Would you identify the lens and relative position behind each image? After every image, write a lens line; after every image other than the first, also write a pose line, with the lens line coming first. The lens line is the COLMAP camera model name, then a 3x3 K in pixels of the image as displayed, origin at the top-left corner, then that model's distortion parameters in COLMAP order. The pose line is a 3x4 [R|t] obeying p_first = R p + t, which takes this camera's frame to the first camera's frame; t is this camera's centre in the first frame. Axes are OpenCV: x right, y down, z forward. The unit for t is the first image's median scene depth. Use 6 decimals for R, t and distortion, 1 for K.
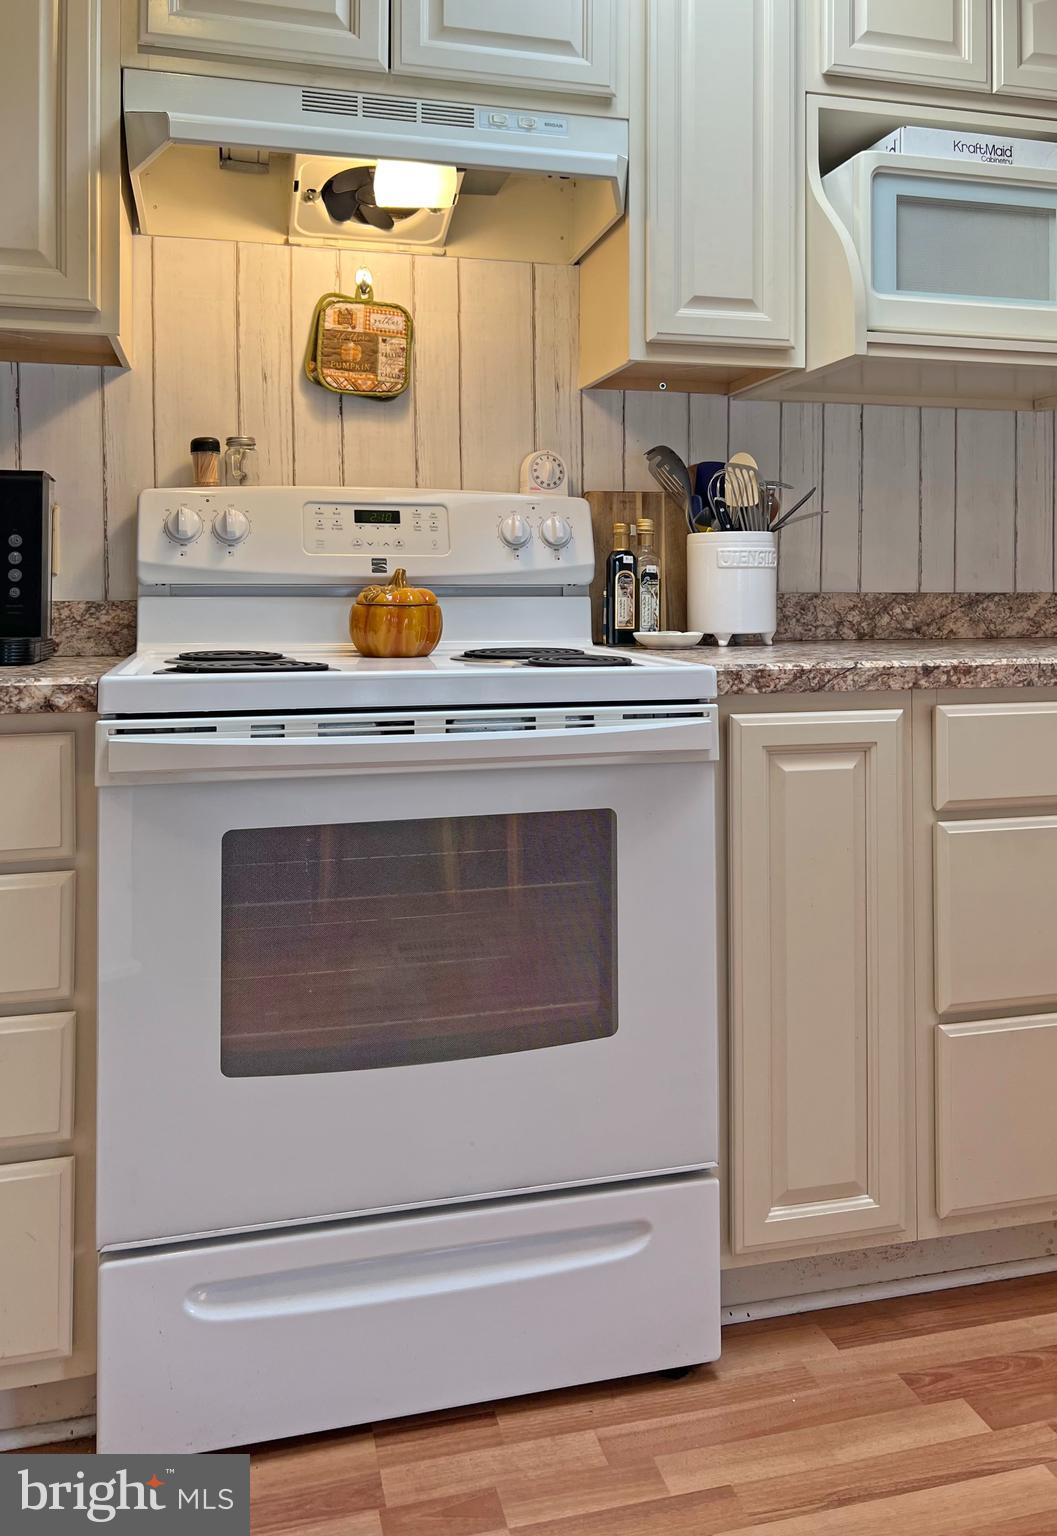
lens RADIAL K [[1203.4, 0, 545.9], [0, 1203.4, 586.9], [0, 0, 1]] dist [0.002307, -0.002570]
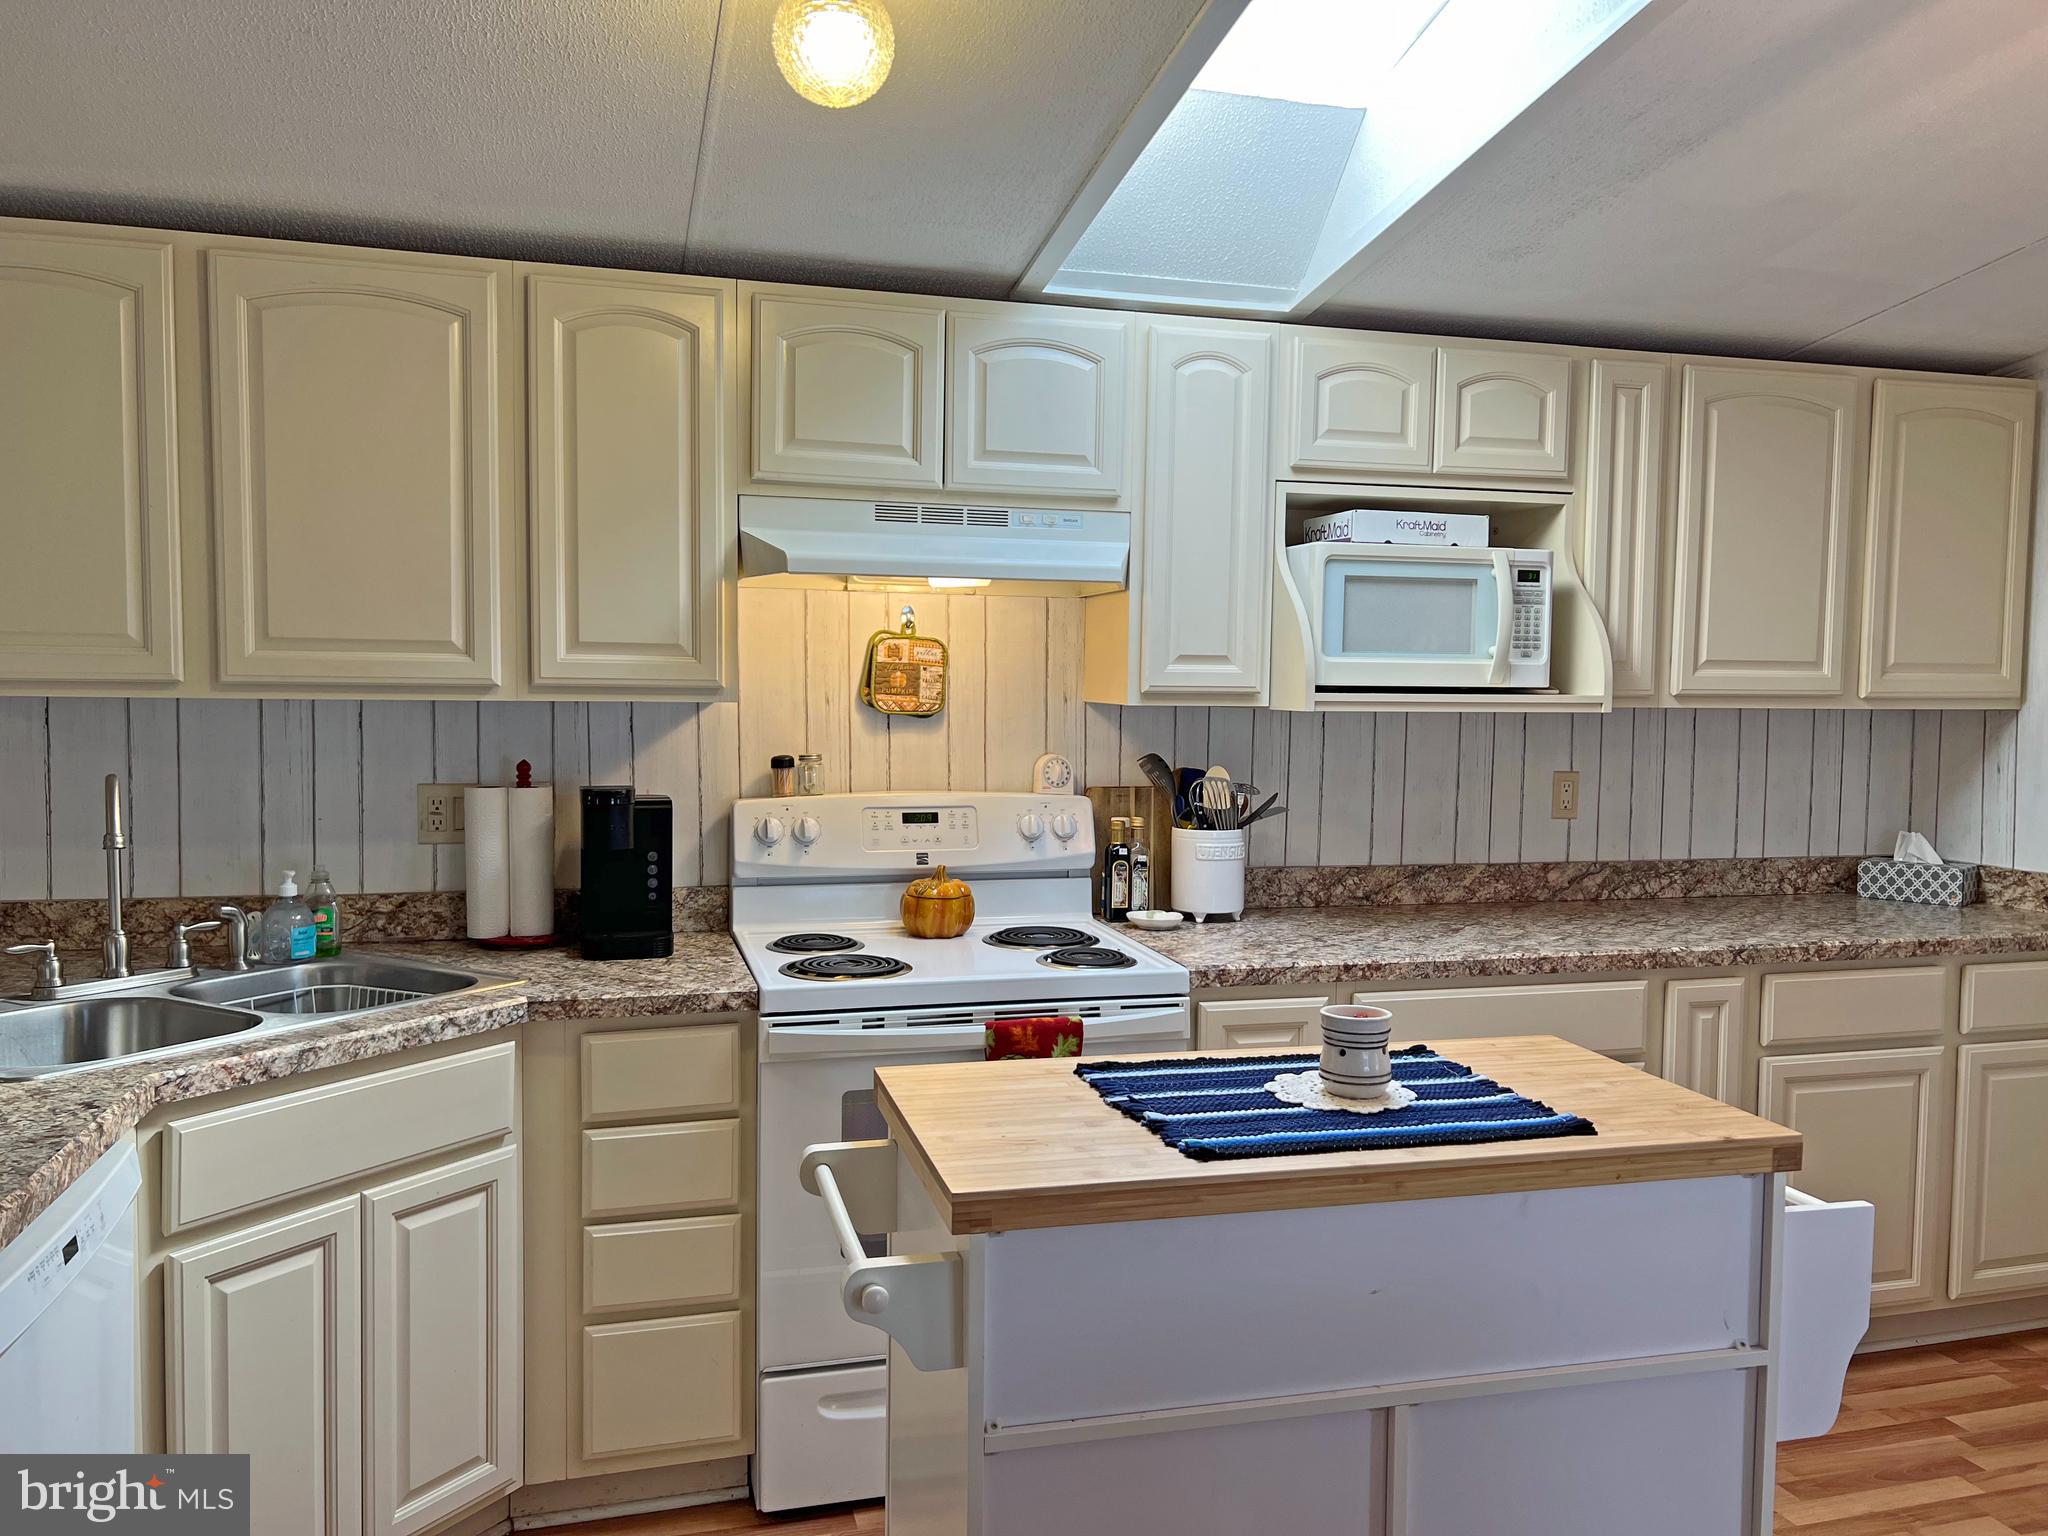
lens RADIAL K [[1553.3, 0, 1024.0], [0, 1553.3, 768.0], [0, 0, 1]] dist [0.069918, -0.079122]
pose [[0.999823, 0.011880, 0.014563, -0.056791], [-0.012812, 0.997760, 0.065655, -0.211313], [-0.013751, -0.065830, 0.997736, -0.573883]]
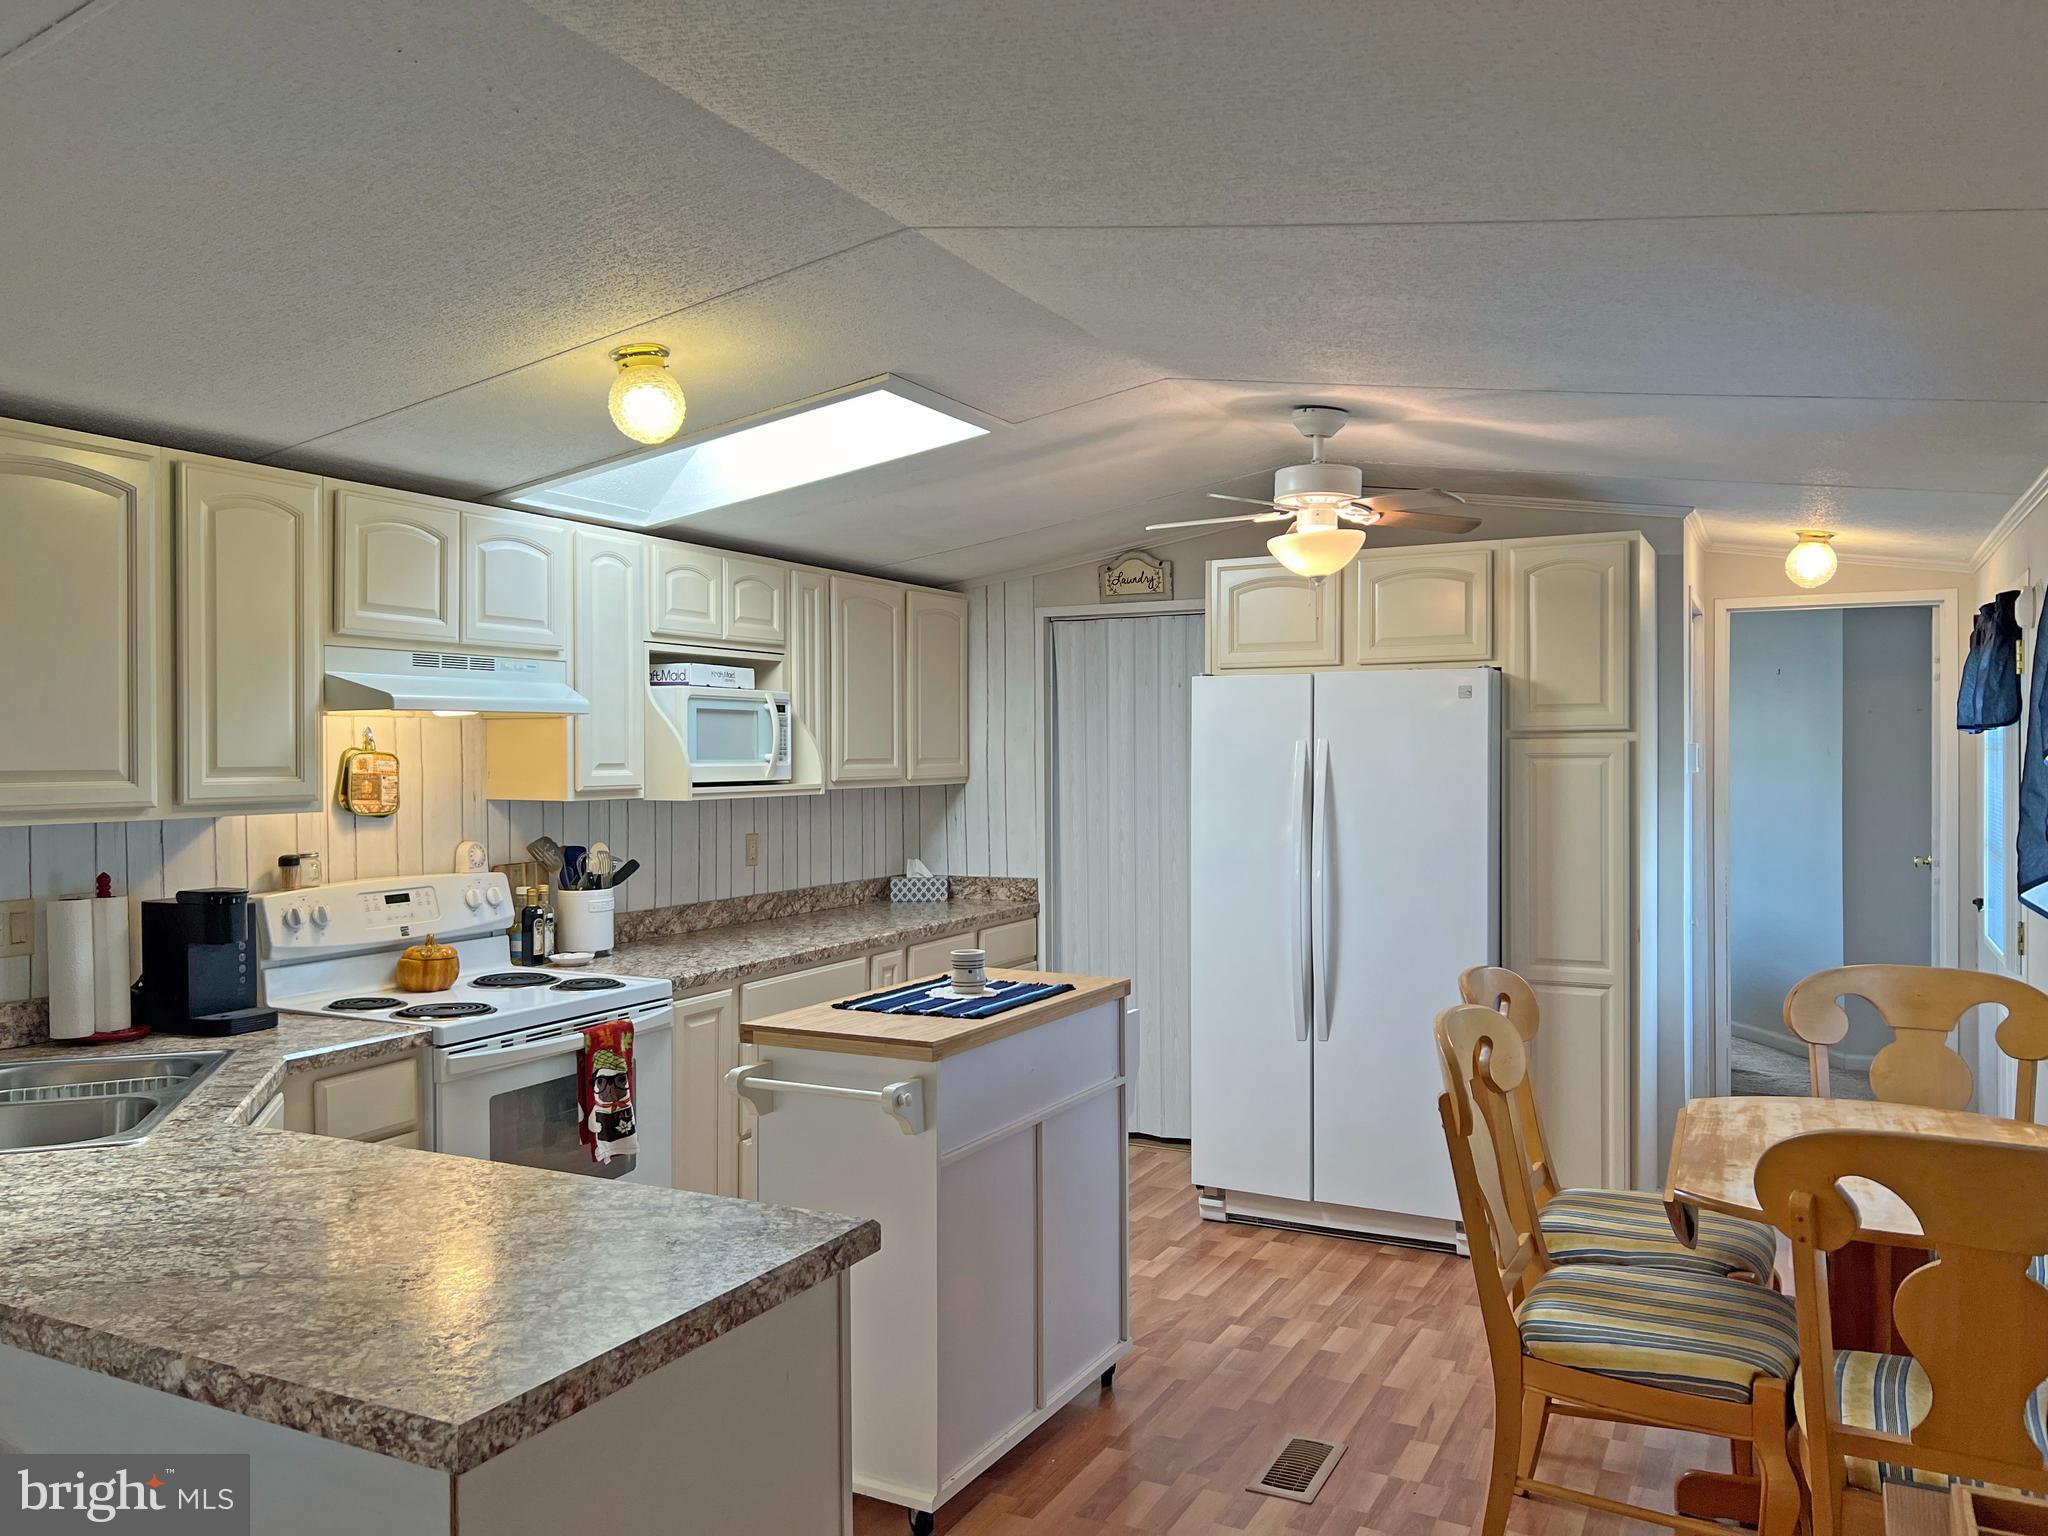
lens RADIAL K [[1553.3, 0, 1024.0], [0, 1553.3, 768.0], [0, 0, 1]] dist [0.069918, -0.079122]
pose [[0.664771, -0.011200, 0.746963, -1.075563], [0.000441, 0.999893, 0.014600, -0.248251], [-0.747047, -0.009376, 0.664705, -0.898497]]
